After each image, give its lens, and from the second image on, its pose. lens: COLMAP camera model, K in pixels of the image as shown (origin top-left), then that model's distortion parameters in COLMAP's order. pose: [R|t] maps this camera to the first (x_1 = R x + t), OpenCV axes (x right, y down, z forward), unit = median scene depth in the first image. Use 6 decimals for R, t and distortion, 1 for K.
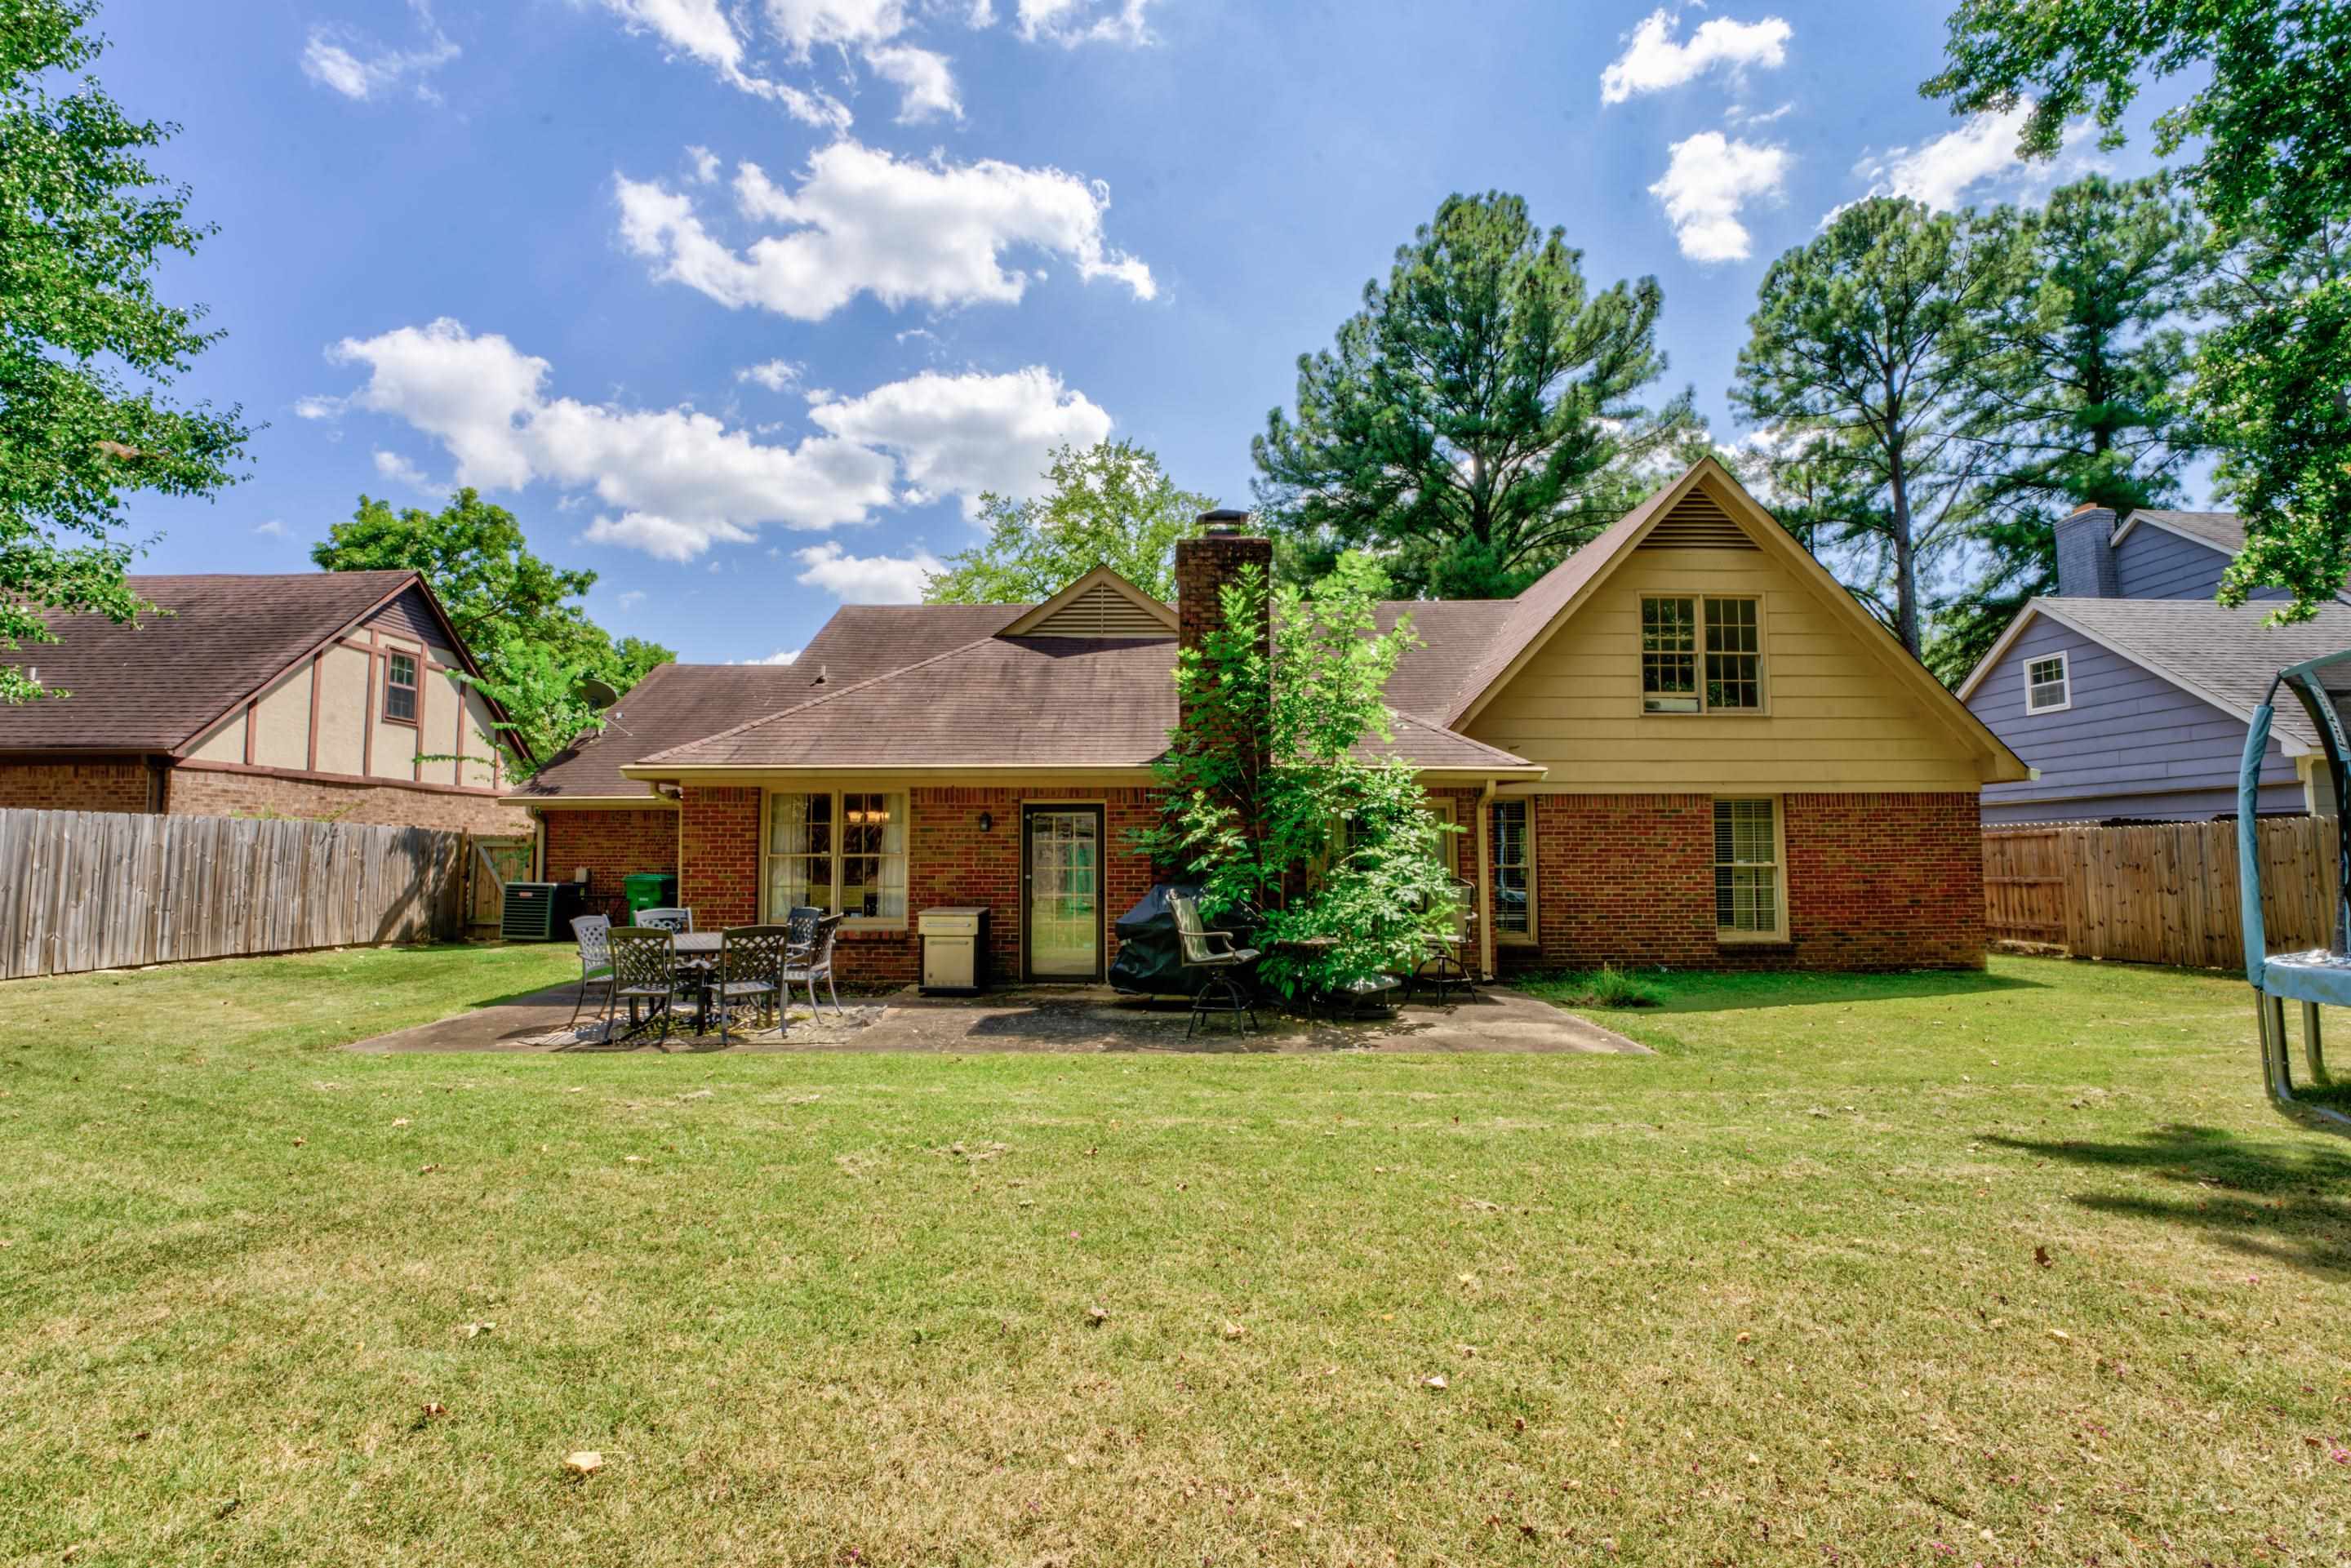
lens RADIAL K [[974.6, 0, 1164.2], [0, 974.6, 780.7], [0, 0, 1]] dist [-0.022009, 0.000173]
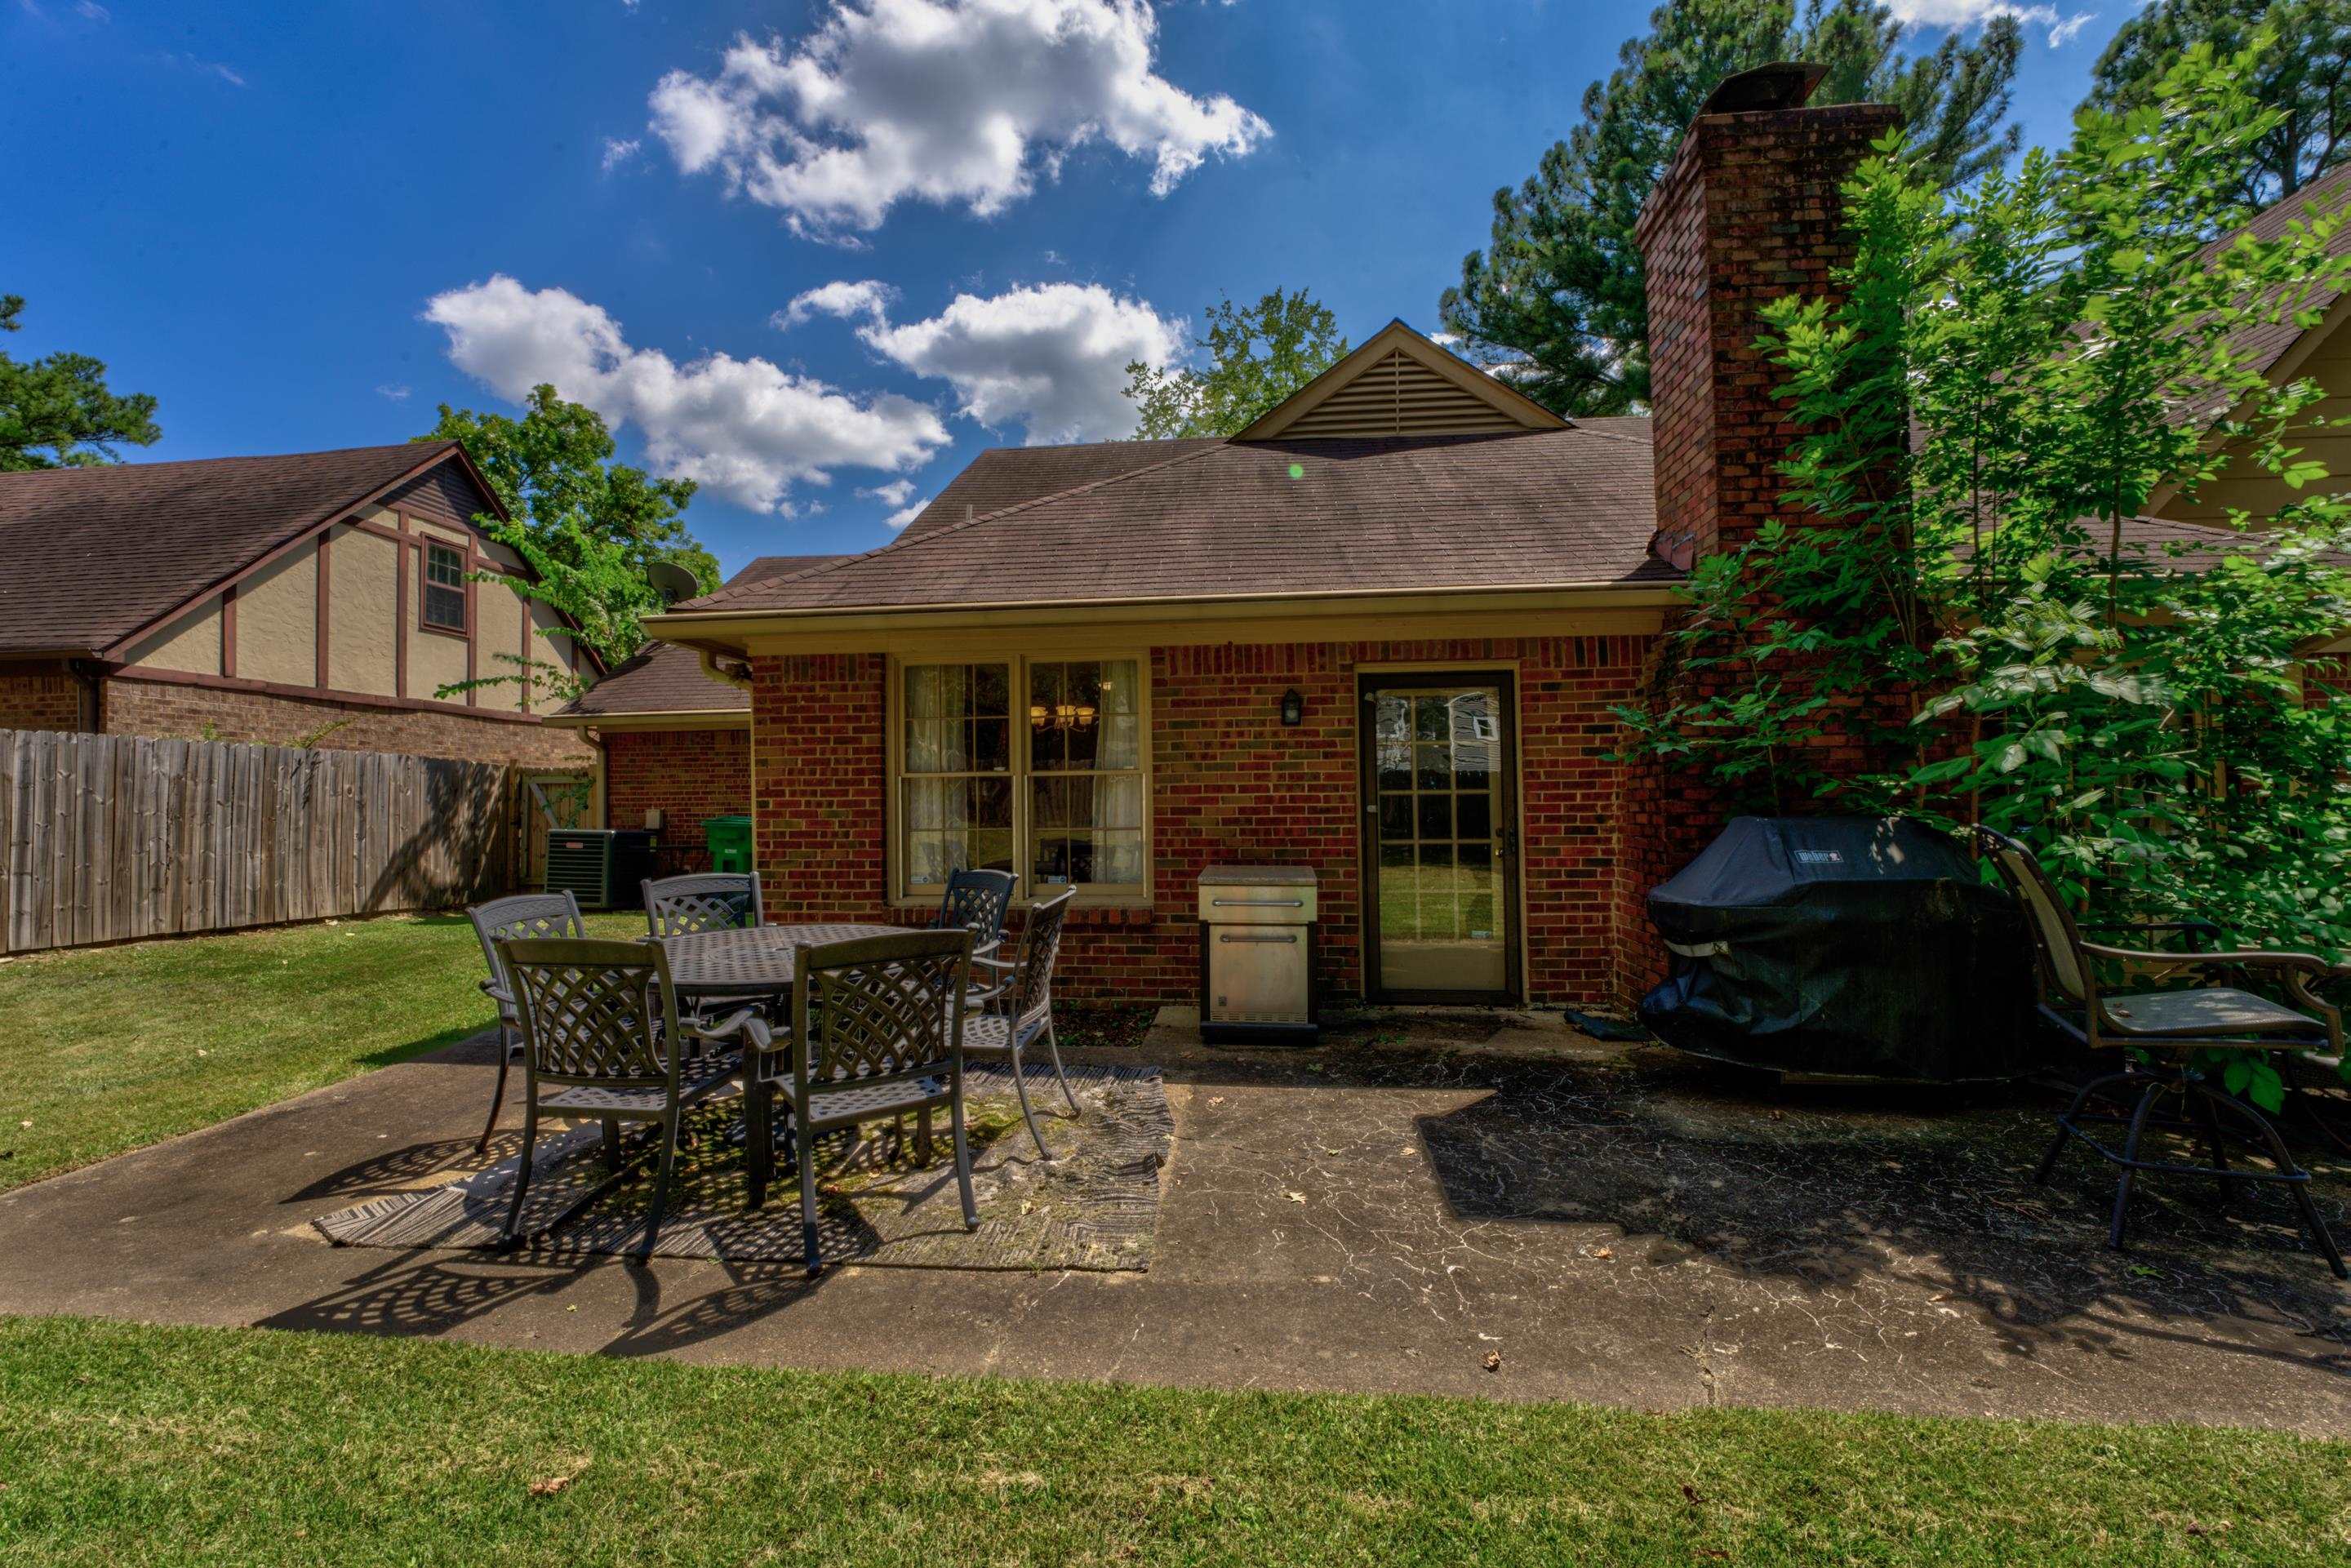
lens RADIAL K [[958.9, 0, 1171.6], [0, 958.9, 788.7], [0, 0, 1]] dist [-0.020123, 0.000699]
pose [[0.994532, -0.010263, -0.103928, -0.145573], [0.016627, 0.998026, 0.060557, 0.040343], [0.103101, -0.061953, 0.992740, 0.347211]]
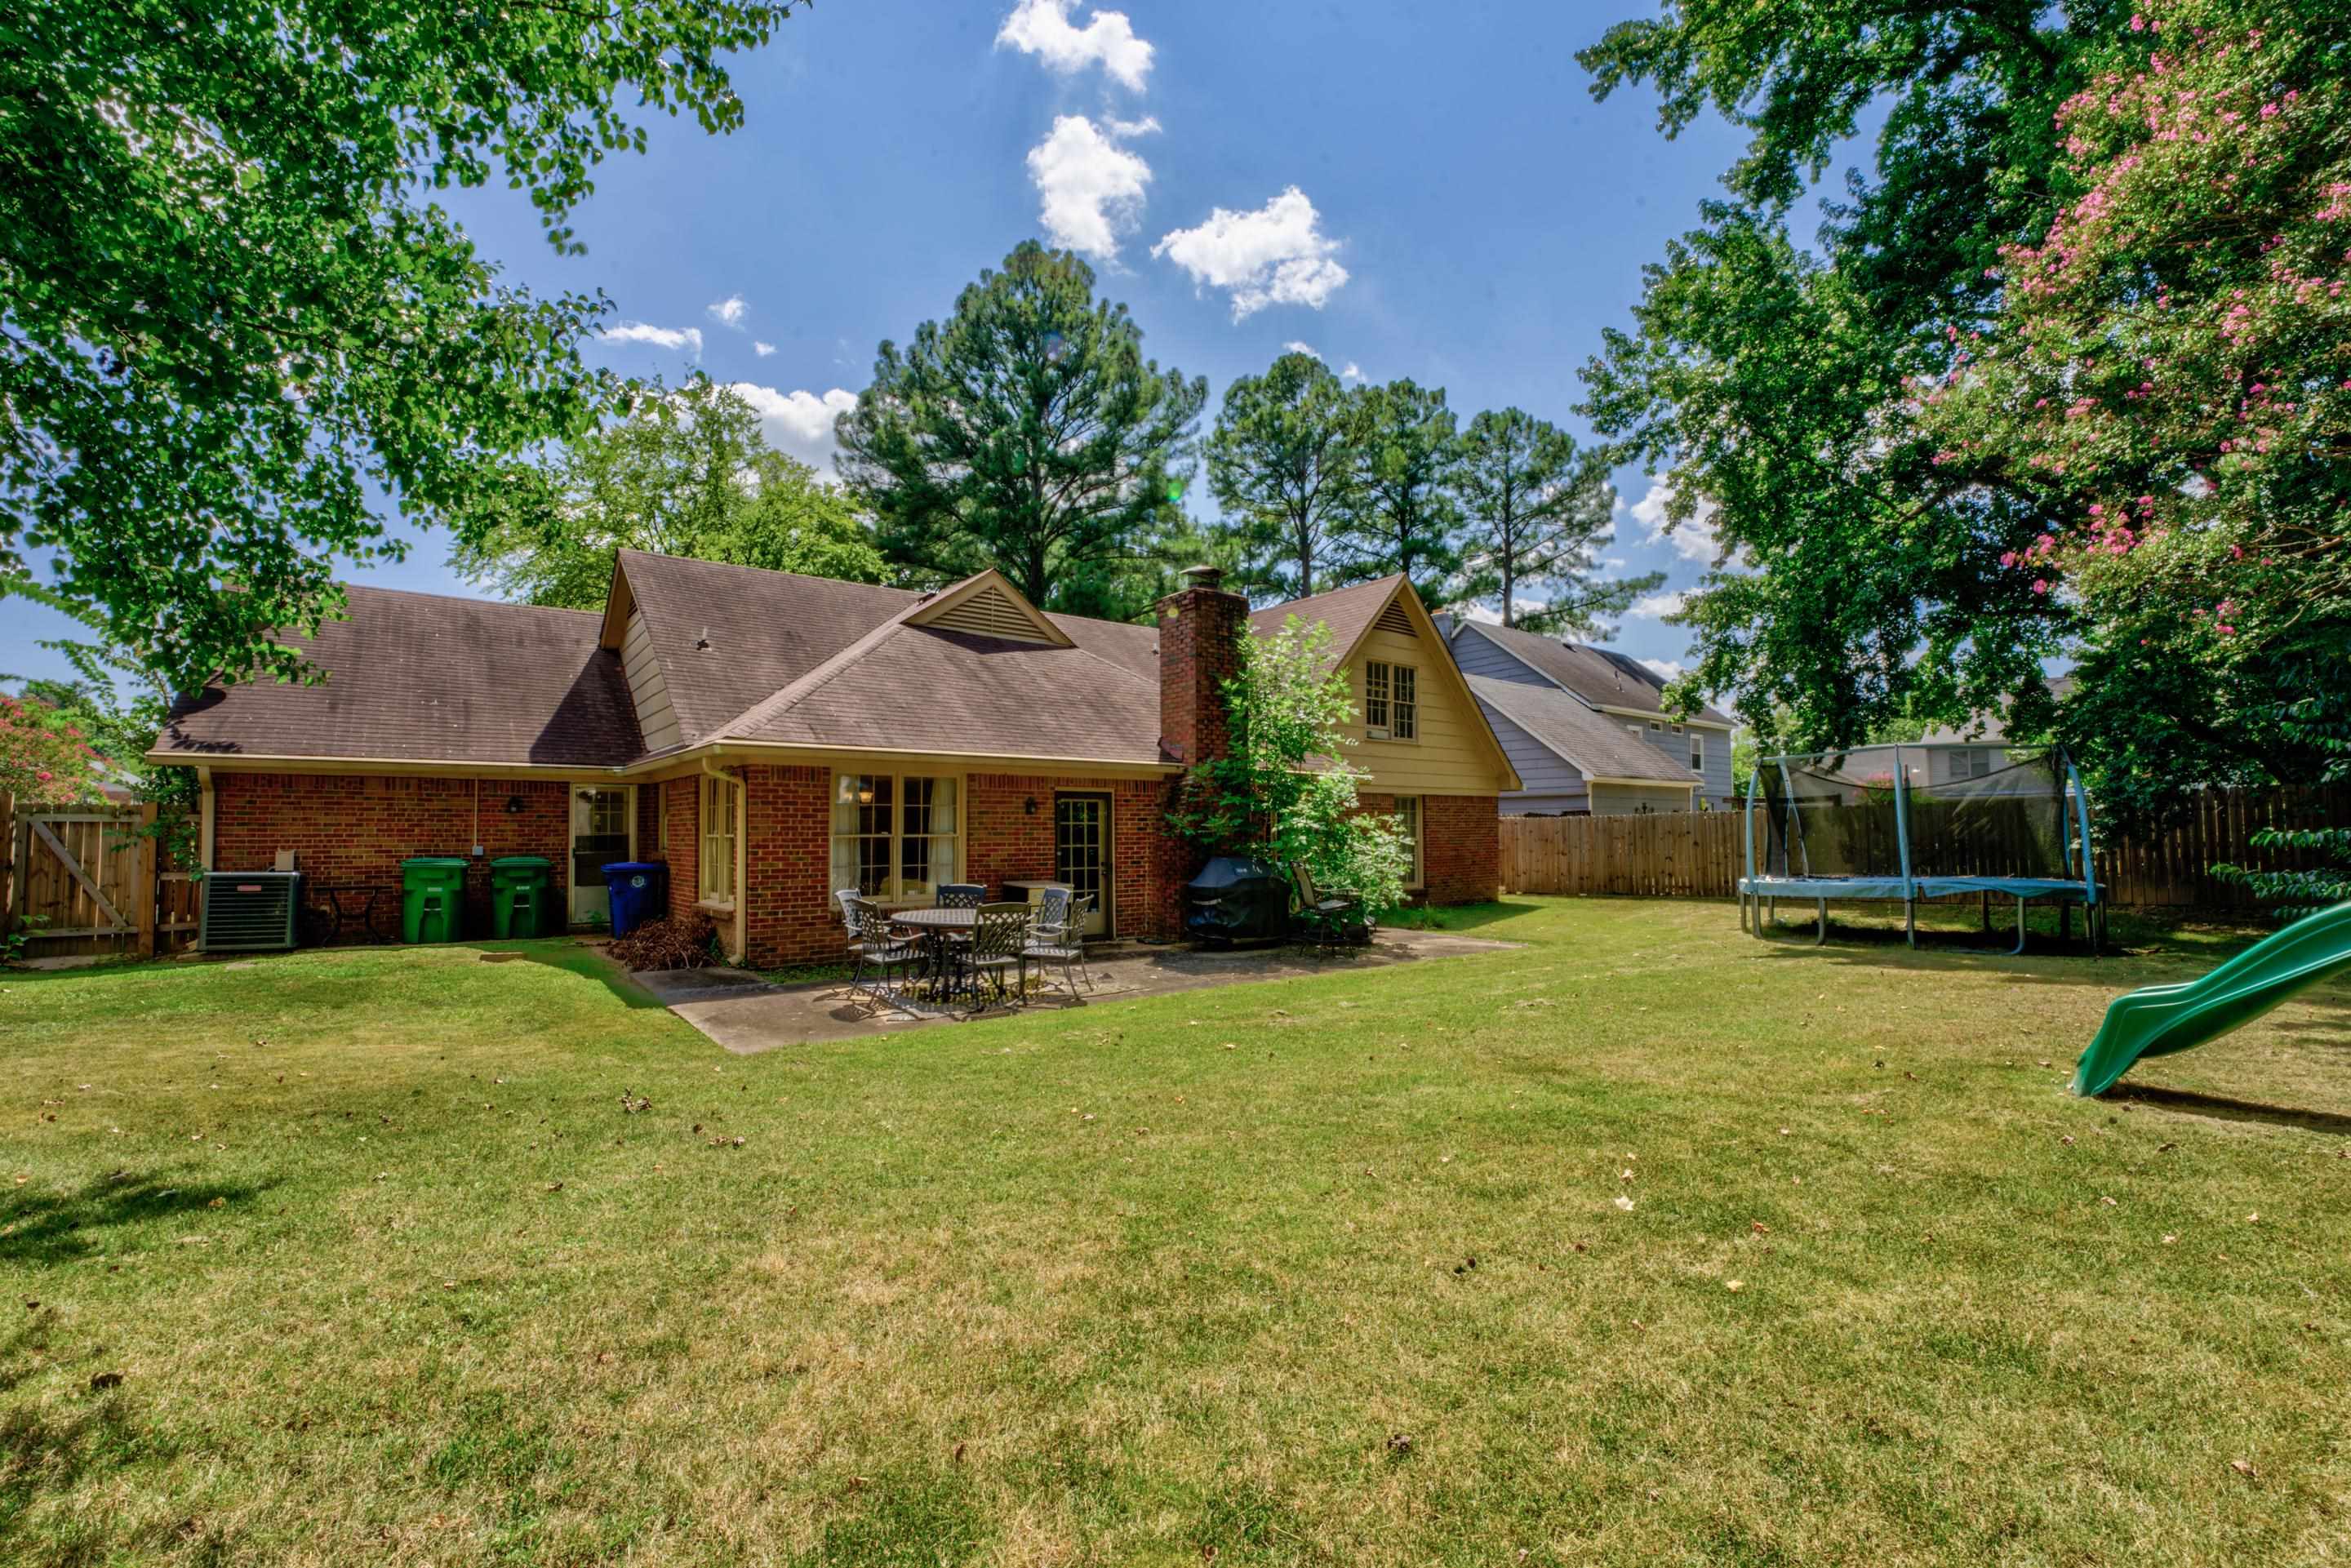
lens RADIAL K [[958.9, 0, 1171.6], [0, 958.9, 788.7], [0, 0, 1]] dist [-0.020123, 0.000699]
pose [[0.792240, 0.026976, 0.609613, -0.548306], [-0.047800, 0.998696, 0.017927, -0.004270], [-0.608334, -0.043342, 0.792496, 0.010449]]
